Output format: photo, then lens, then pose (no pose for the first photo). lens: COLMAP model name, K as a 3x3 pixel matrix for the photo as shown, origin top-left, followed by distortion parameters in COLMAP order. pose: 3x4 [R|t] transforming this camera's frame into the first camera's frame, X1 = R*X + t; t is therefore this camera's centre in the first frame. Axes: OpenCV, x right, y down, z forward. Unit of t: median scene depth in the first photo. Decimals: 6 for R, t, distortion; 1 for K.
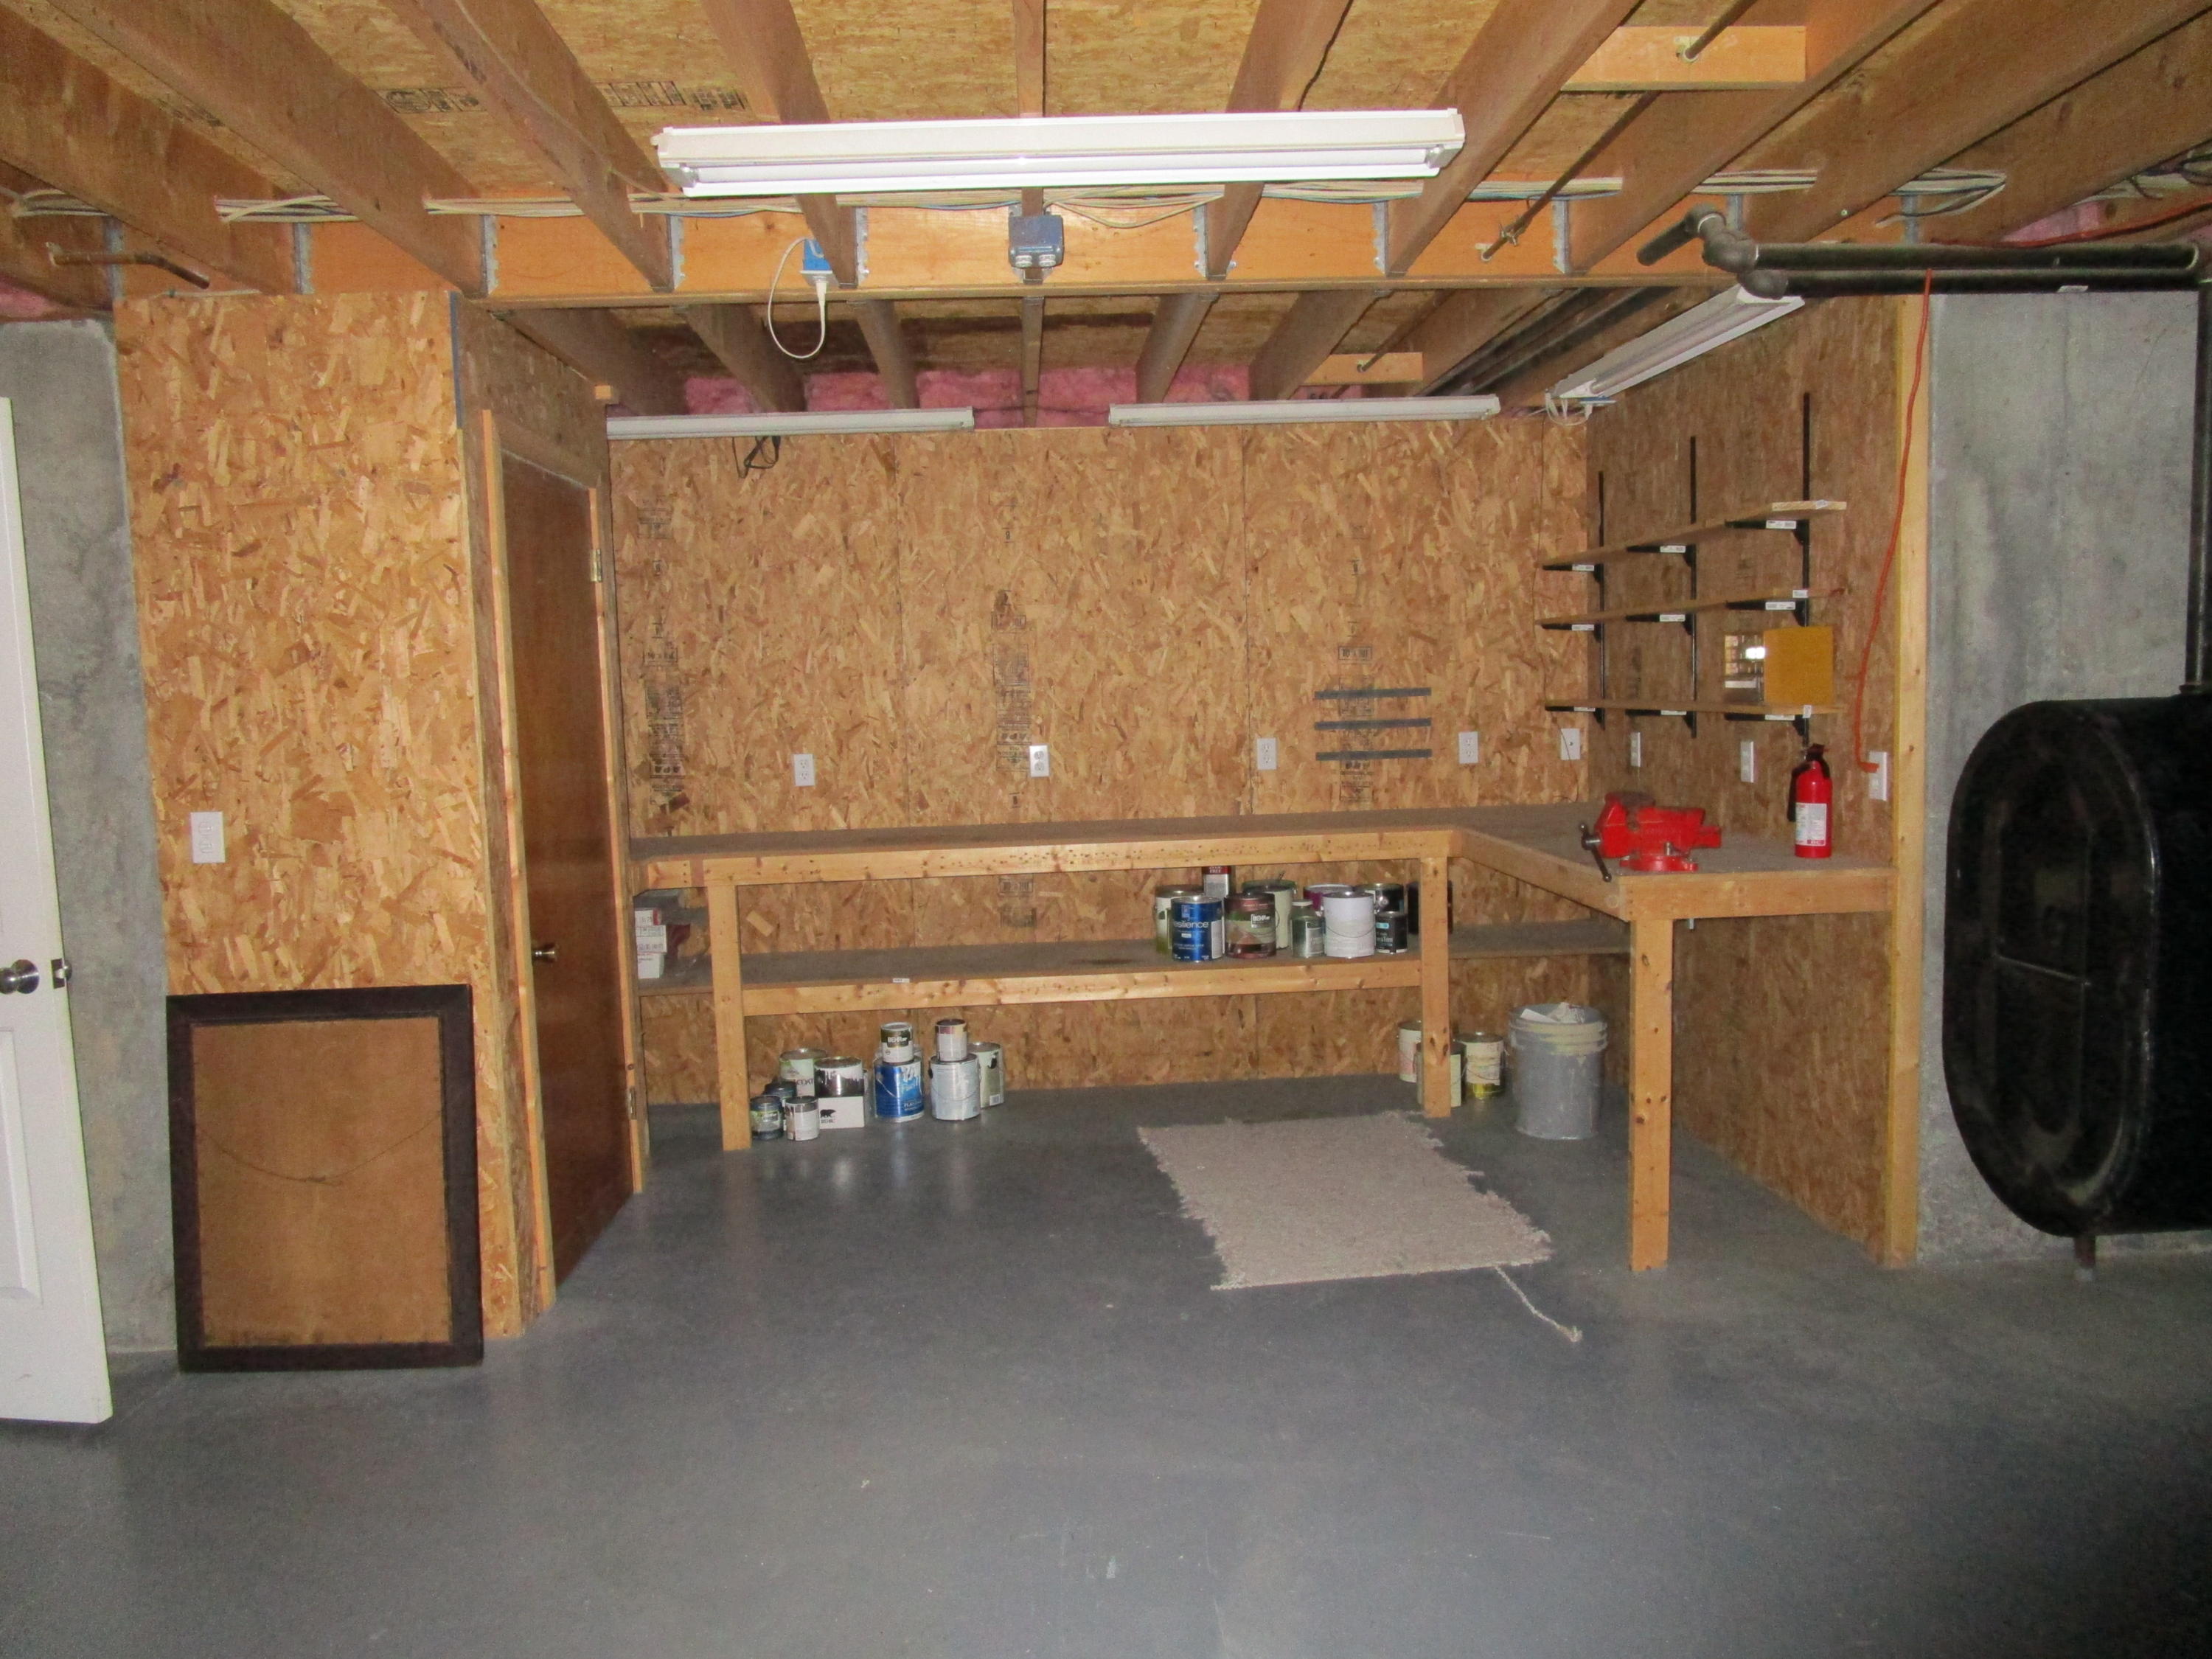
lens RADIAL K [[1761.4, 0, 1106.0], [0, 1761.4, 829.5], [0, 0, 1]] dist [-0.047195, 0.006789]
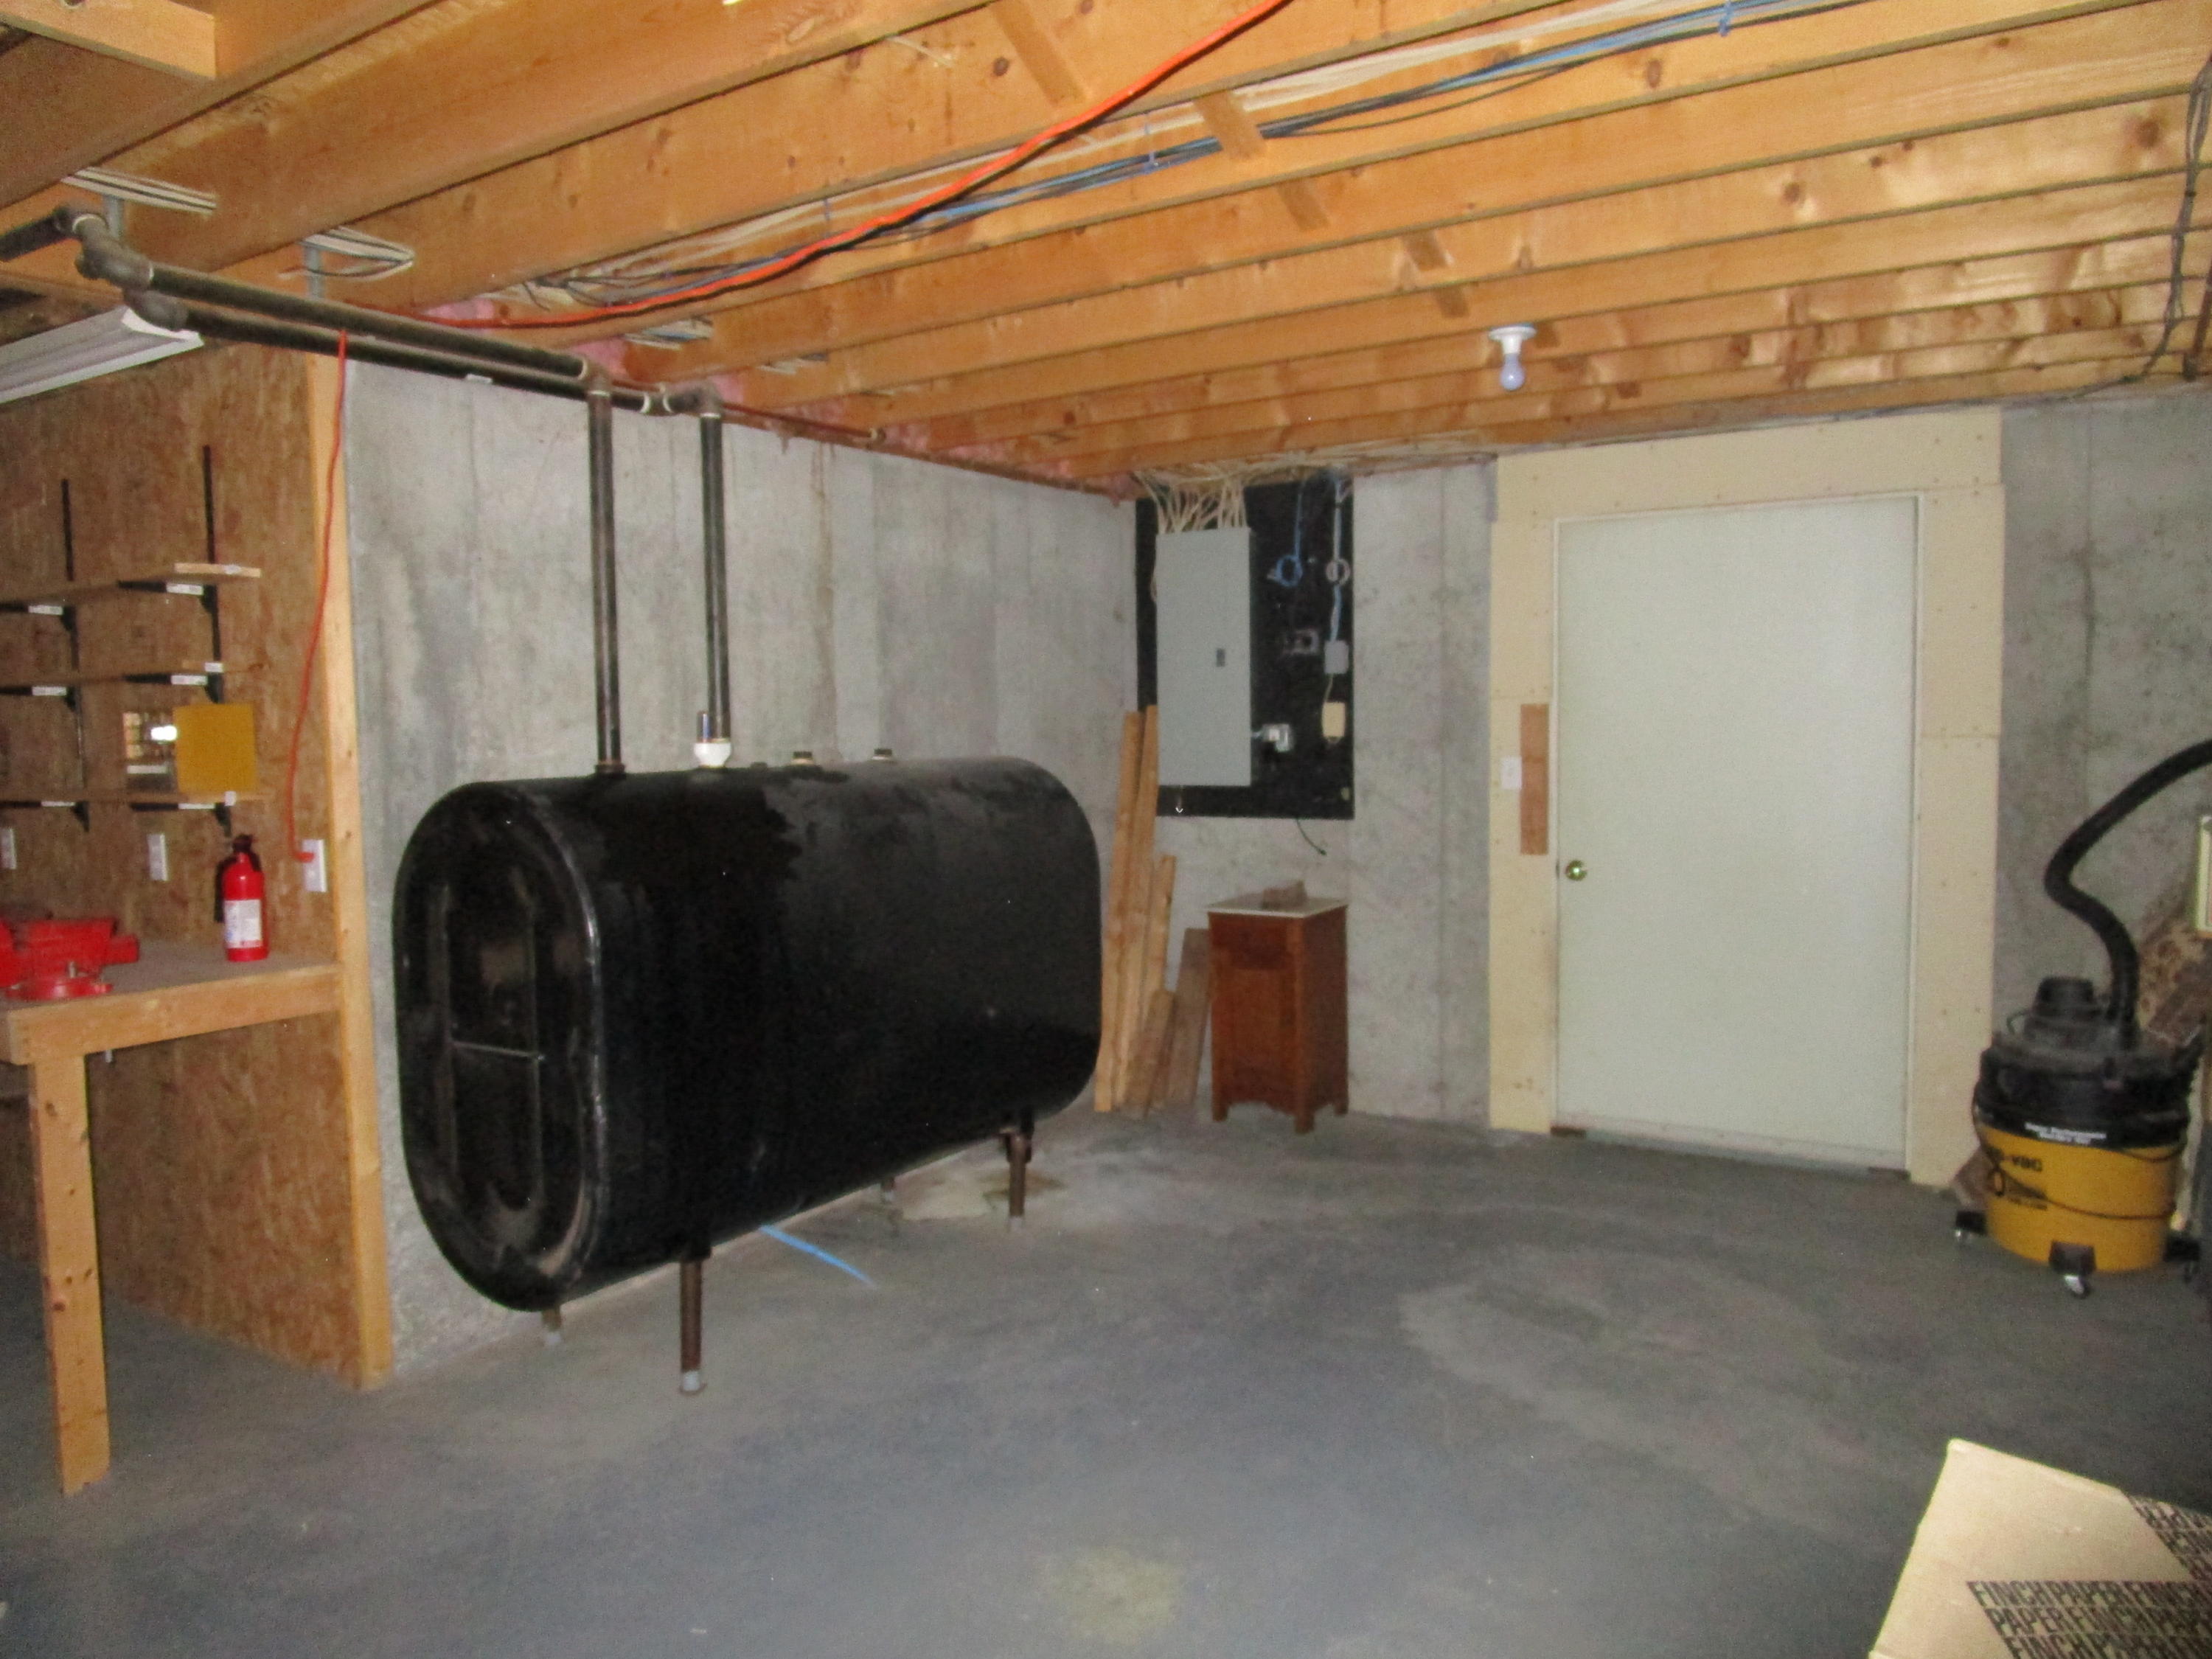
lens RADIAL K [[1599.8, 0, 1106.0], [0, 1599.8, 829.5], [0, 0, 1]] dist [-0.026999, -0.000744]
pose [[0.599271, -0.038749, 0.799608, 0.019234], [0.070247, 0.997520, -0.004307, -0.016726], [-0.797458, 0.058751, 0.600507, 0.154673]]
